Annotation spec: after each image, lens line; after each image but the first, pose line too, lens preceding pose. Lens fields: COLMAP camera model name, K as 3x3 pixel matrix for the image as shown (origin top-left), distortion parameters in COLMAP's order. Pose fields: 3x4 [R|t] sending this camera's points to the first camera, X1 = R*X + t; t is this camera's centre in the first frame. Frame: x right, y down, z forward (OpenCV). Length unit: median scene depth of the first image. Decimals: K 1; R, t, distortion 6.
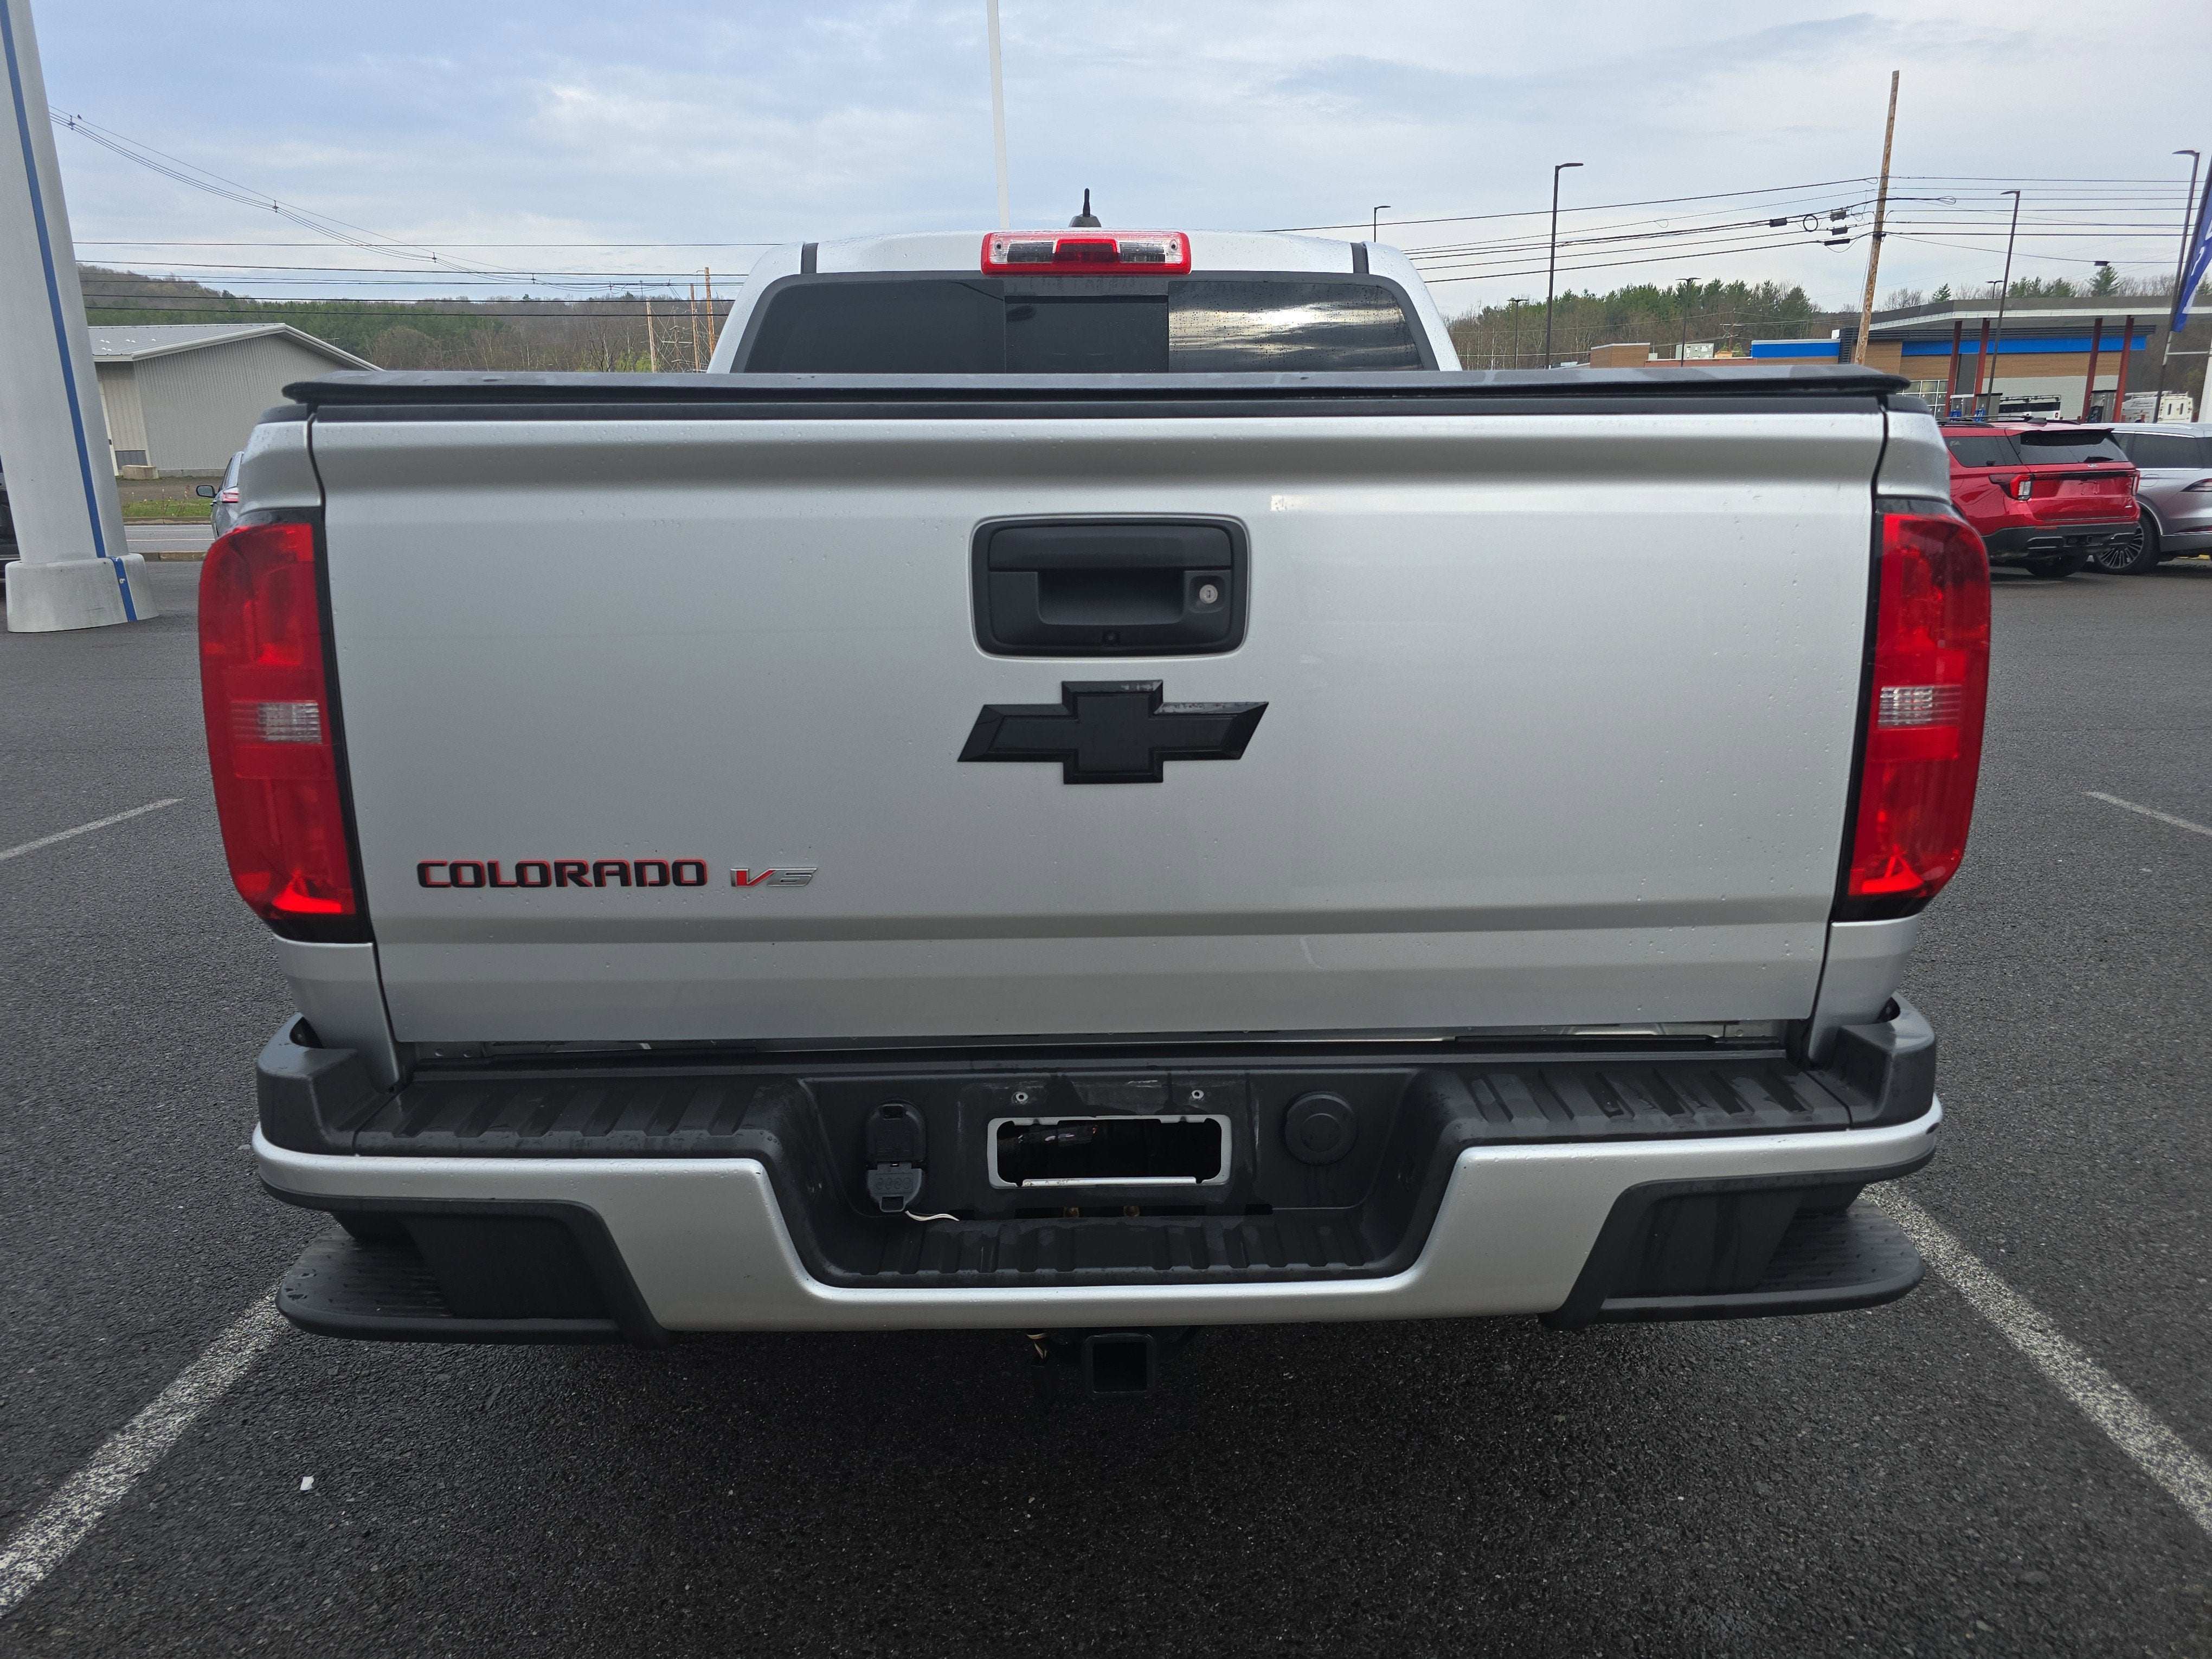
lens RADIAL K [[1498.6, 0, 1100.8], [0, 1498.6, 845.4], [0, 0, 1]] dist [0.059634, -0.054452]
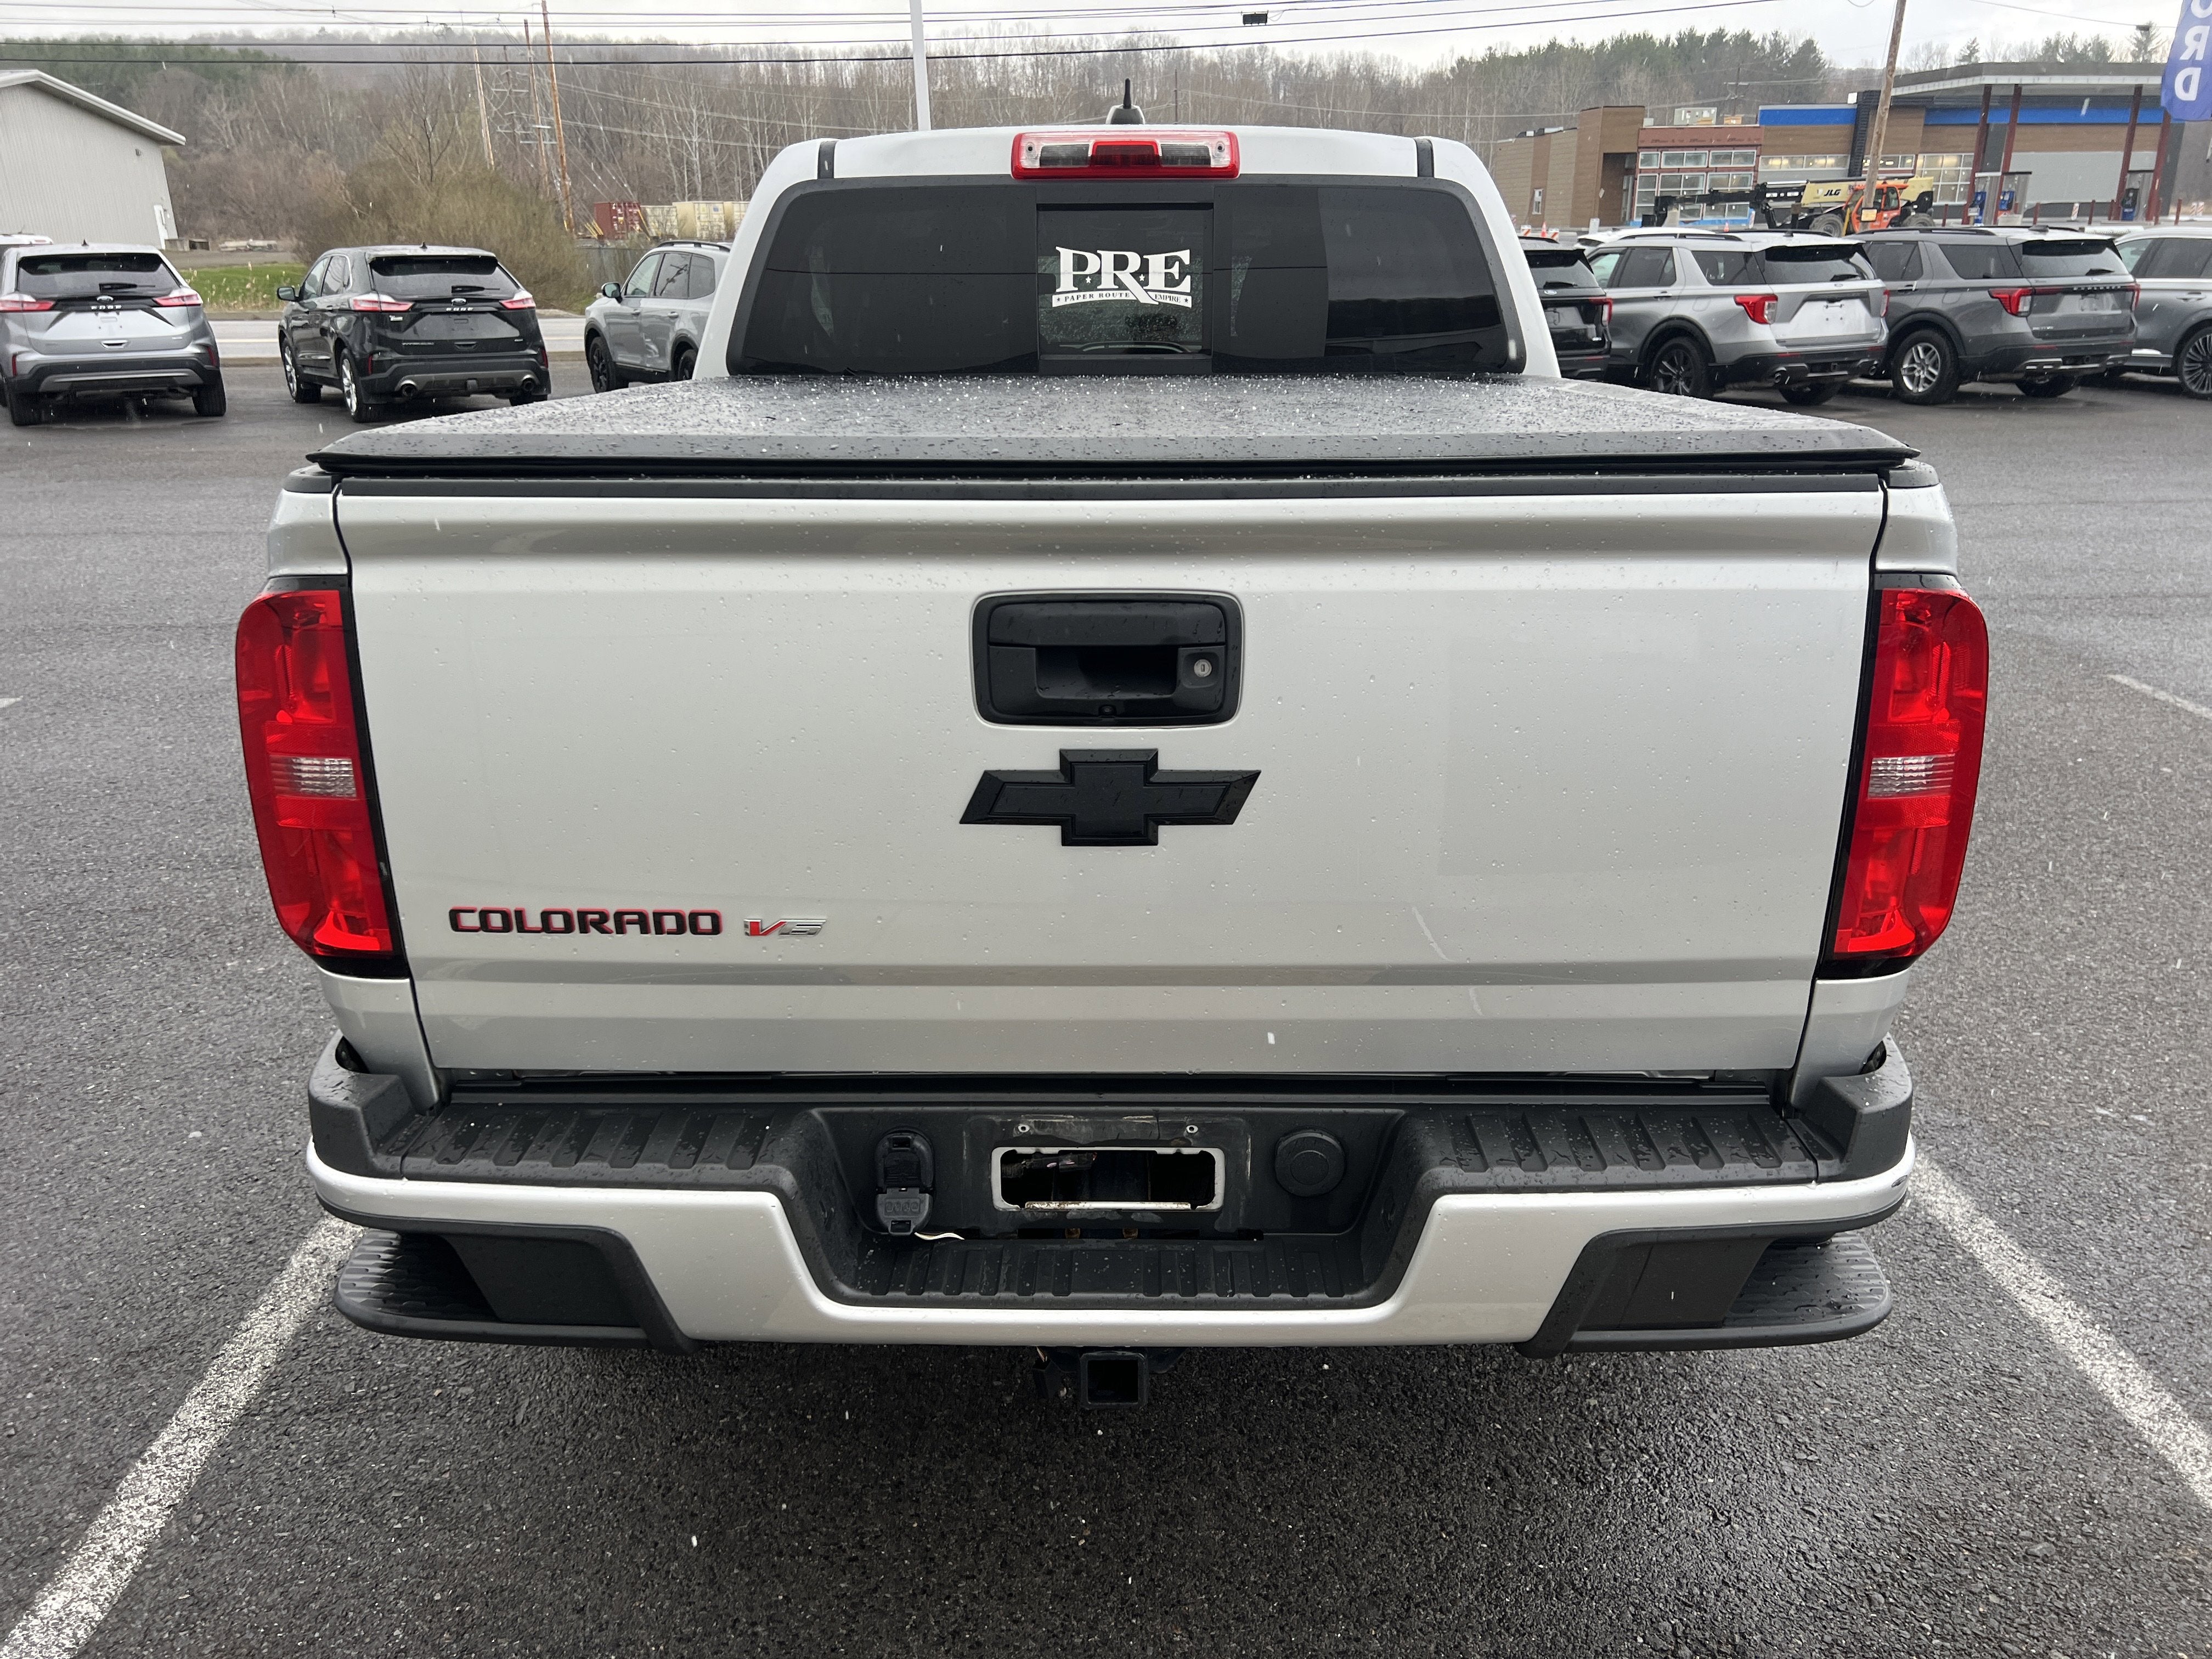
lens RADIAL K [[1672.0, 0, 1108.1], [0, 1672.0, 875.1], [0, 0, 1]] dist [0.097906, -0.182025]
pose [[0.999215, 0.014804, -0.036732, 0.049192], [-0.010529, 0.993430, 0.113959, -0.150065], [0.038178, -0.113483, 0.992806, -0.146004]]
